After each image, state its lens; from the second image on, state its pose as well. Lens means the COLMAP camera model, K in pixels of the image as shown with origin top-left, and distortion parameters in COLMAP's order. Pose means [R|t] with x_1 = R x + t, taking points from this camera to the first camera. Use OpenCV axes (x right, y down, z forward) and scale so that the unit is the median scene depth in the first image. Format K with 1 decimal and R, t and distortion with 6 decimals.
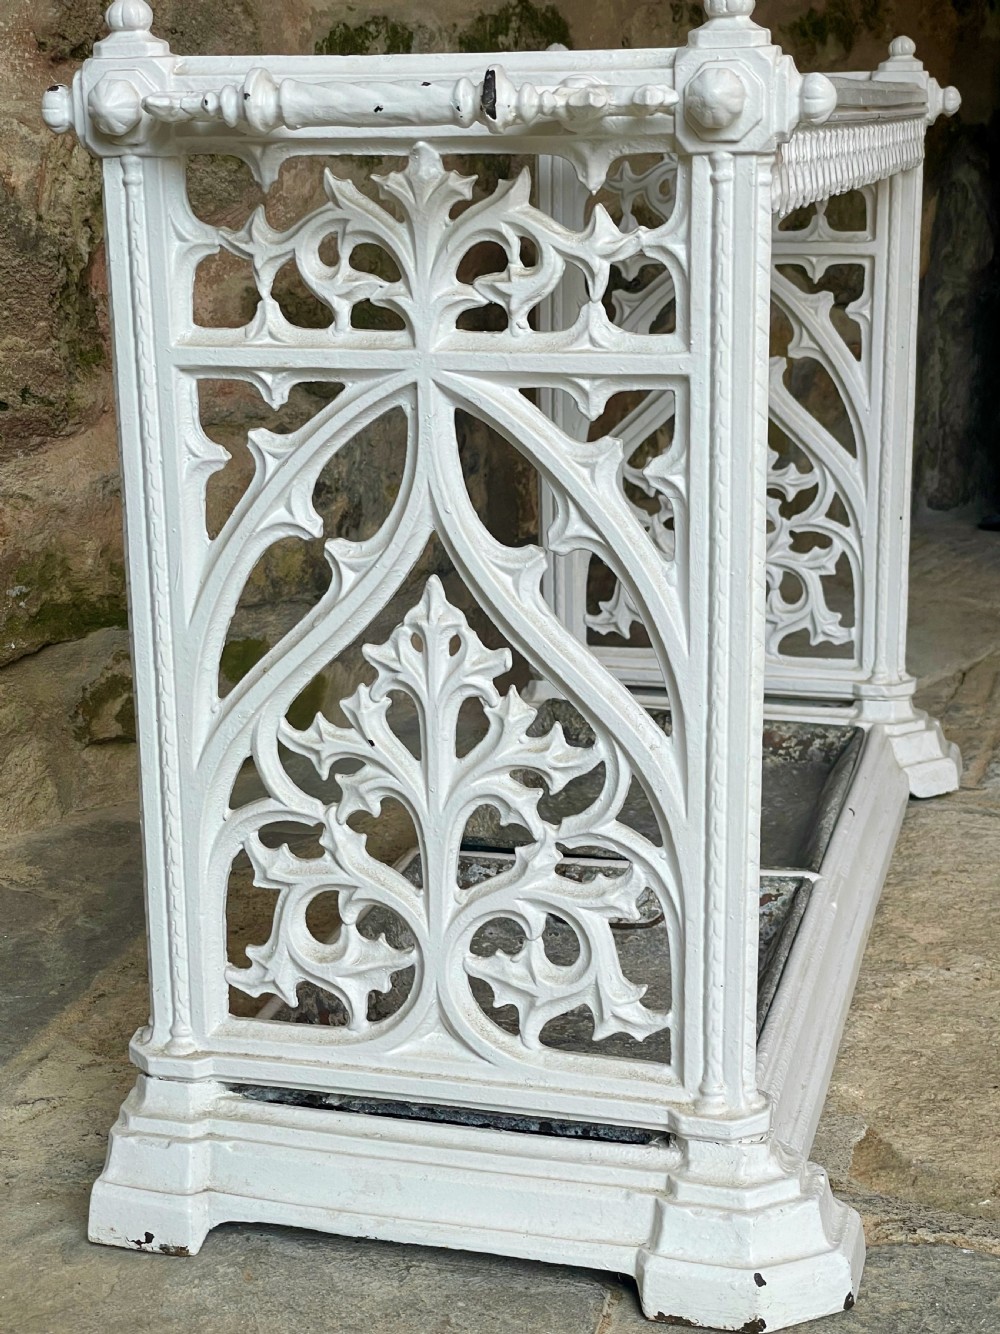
lens RADIAL K [[2184.8, 0, 495.6], [0, 2184.8, 668.9], [0, 0, 1]] dist [0.064084, -0.047405]
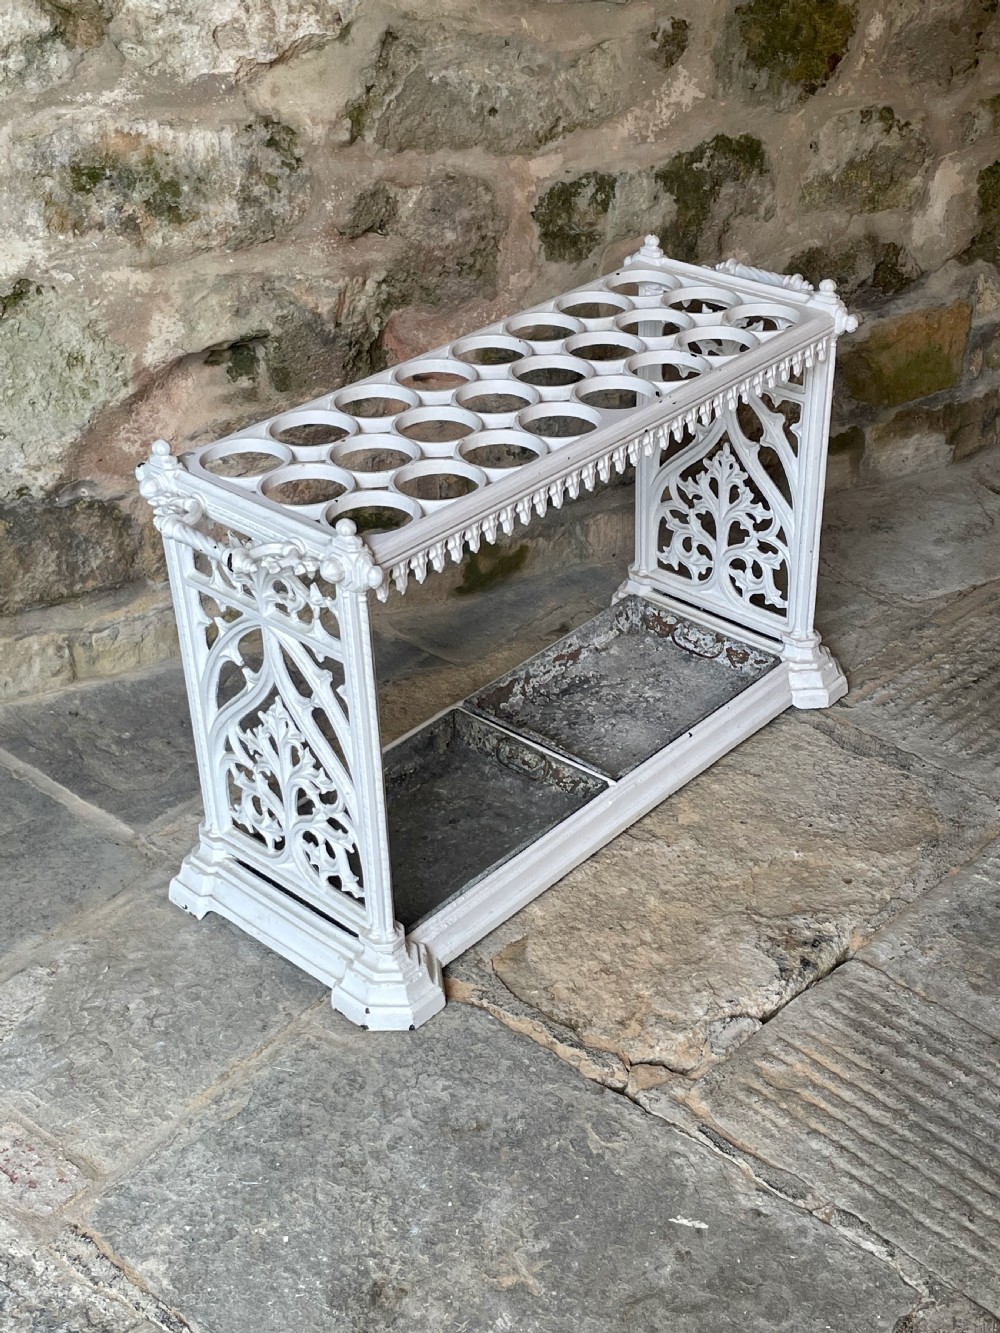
lens RADIAL K [[1737.6, 0, 499.6], [0, 1737.6, 656.7], [0, 0, 1]] dist [0.111017, -0.234968]
pose [[0.891135, 0.235961, -0.387559, 0.499840], [-0.101433, 0.936126, 0.336720, -0.410318], [0.442256, -0.260752, 0.858148, -0.253871]]
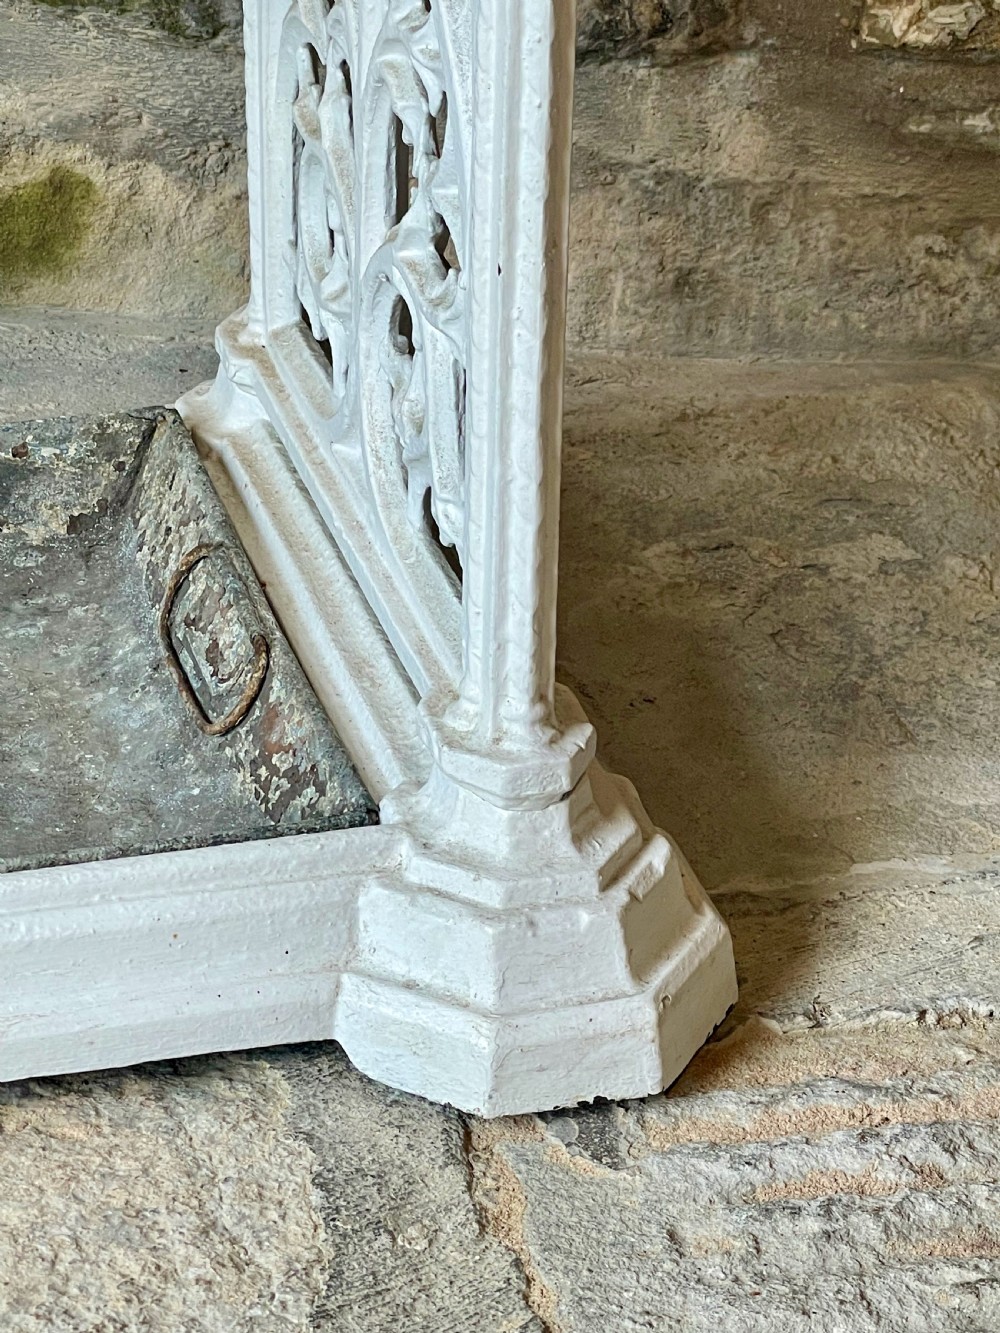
lens RADIAL K [[3482.8, 0, 500.0], [0, 3482.8, 666.3], [0, 0, 1]] dist [0.017754, -0.012513]
pose [[0.522781, 0.432264, -0.734743, 0.570030], [-0.251952, 0.901746, 0.351247, -0.191140], [0.814383, 0.001495, 0.580325, 0.702859]]
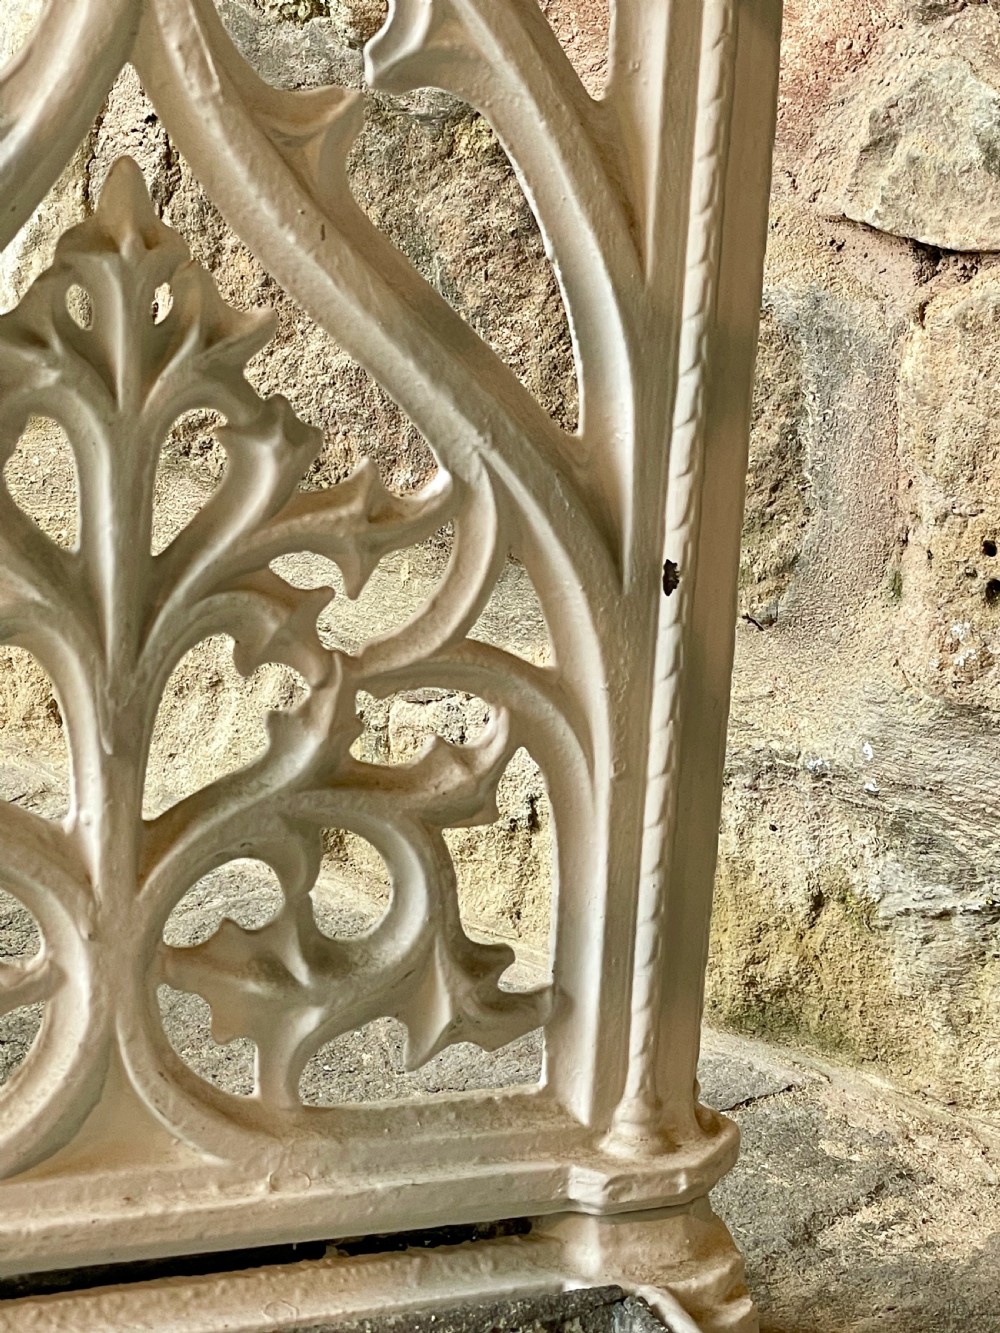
lens RADIAL K [[3699.8, 0, 499.6], [0, 3699.8, 664.8], [0, 0, 1]] dist [0.055278, -0.184770]
pose [[-0.040695, 0.312889, -0.948918, 0.350827], [-0.295591, 0.903424, 0.310565, -0.165197], [0.954447, 0.293130, 0.055722, 0.761061]]
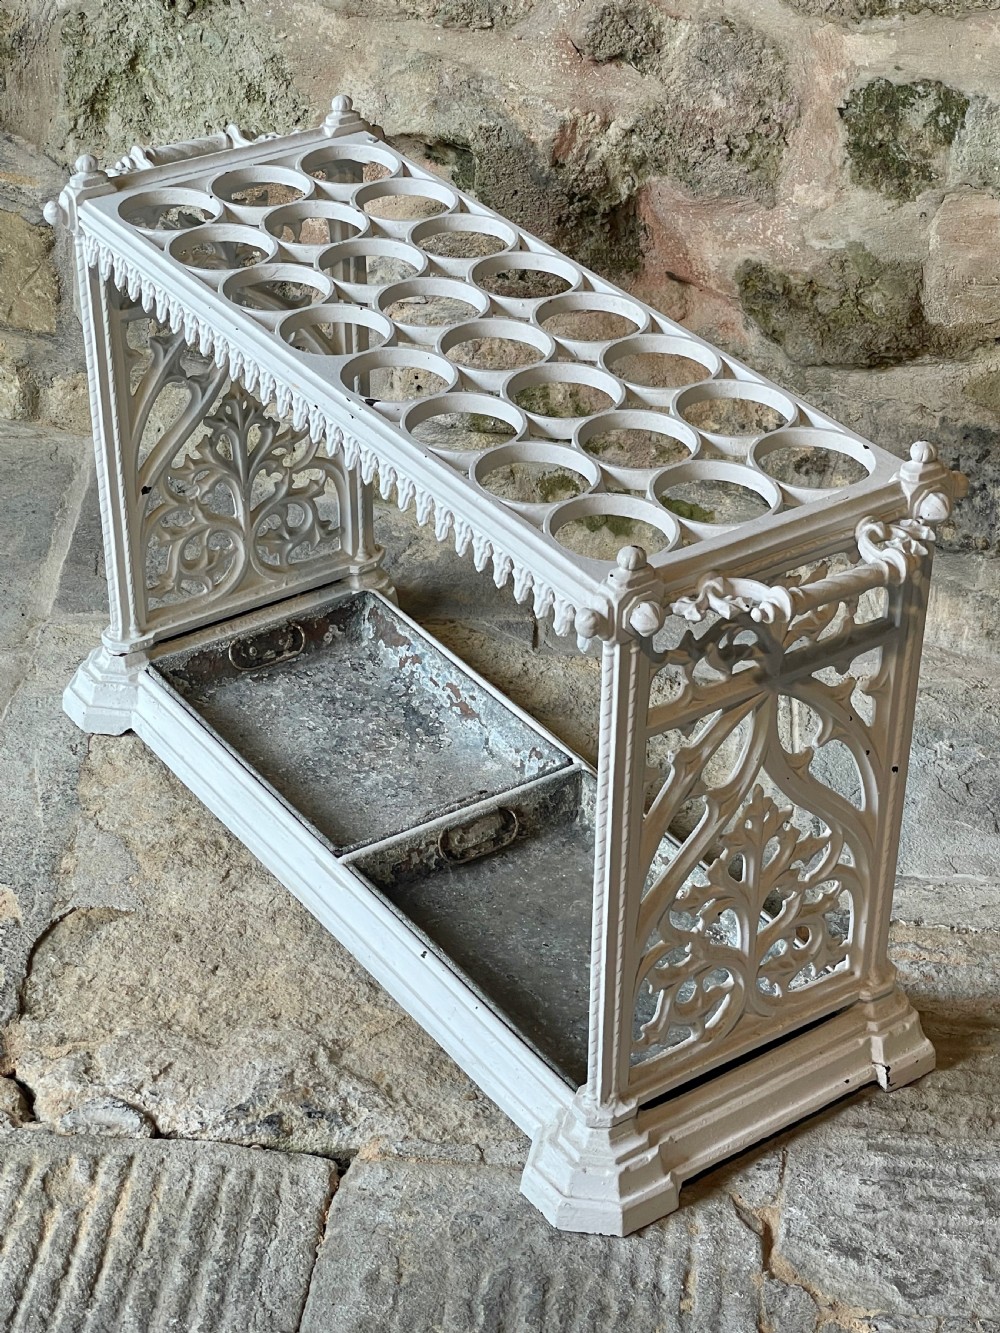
lens RADIAL K [[2488.9, 0, 491.8], [0, 2488.9, 661.2], [0, 0, 1]] dist [0.060184, 0.186821]
pose [[0.201512, 0.545864, -0.813280, 1.140781], [-0.240178, 0.832502, 0.499255, -0.660289], [0.949583, 0.094726, 0.298864, 0.461284]]
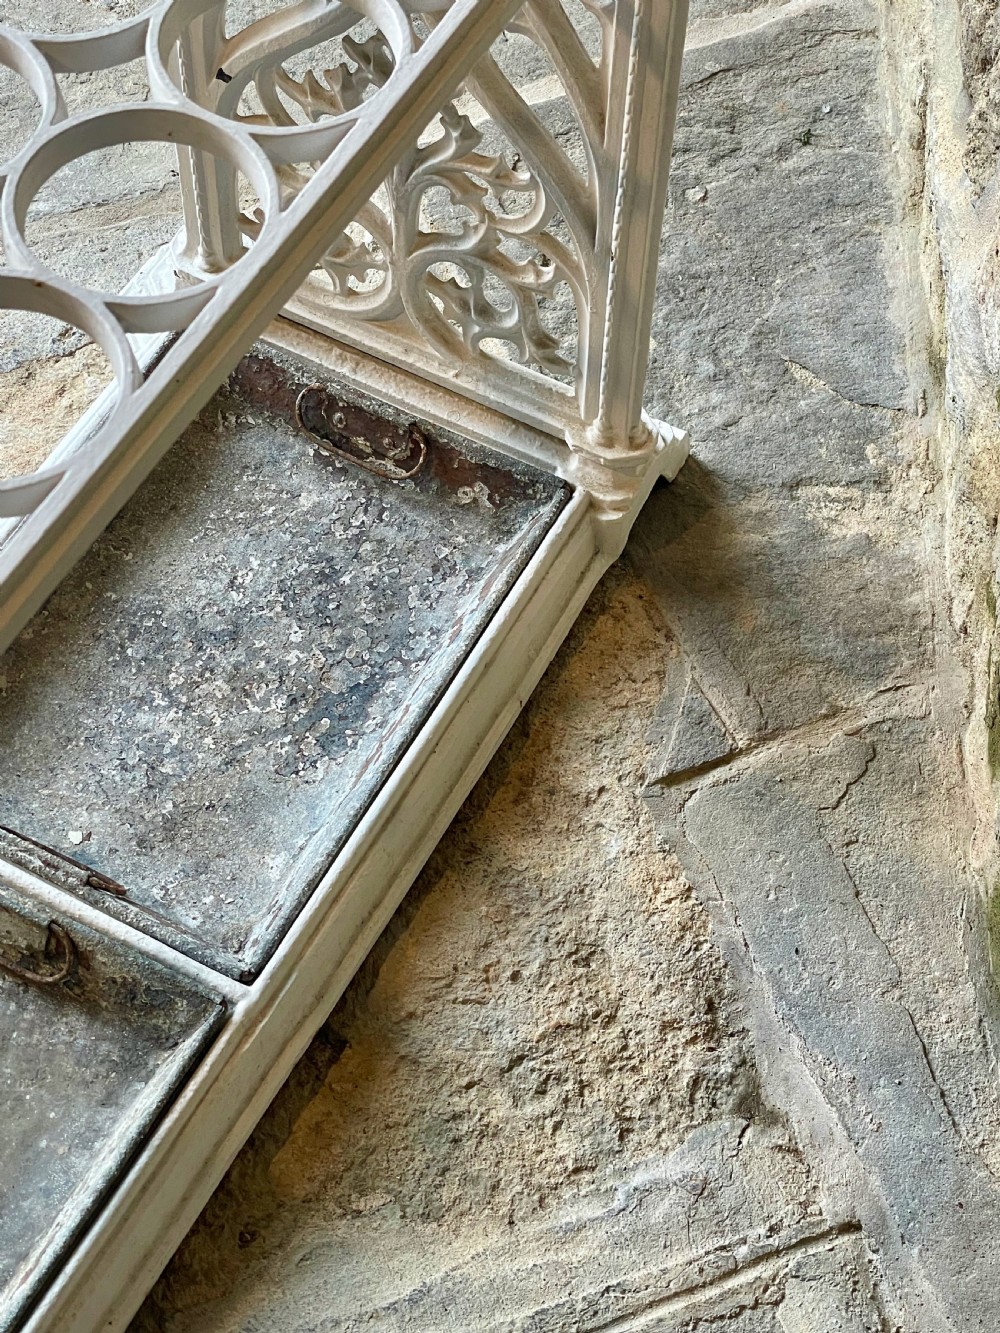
lens RADIAL K [[2488.9, 0, 491.8], [0, 2488.9, 661.2], [0, 0, 1]] dist [0.060184, 0.186821]
pose [[-0.784512, 0.502598, -0.363229, 0.237803], [-0.168701, 0.390674, 0.904938, -0.649304], [0.596725, 0.771212, -0.221700, 1.043582]]
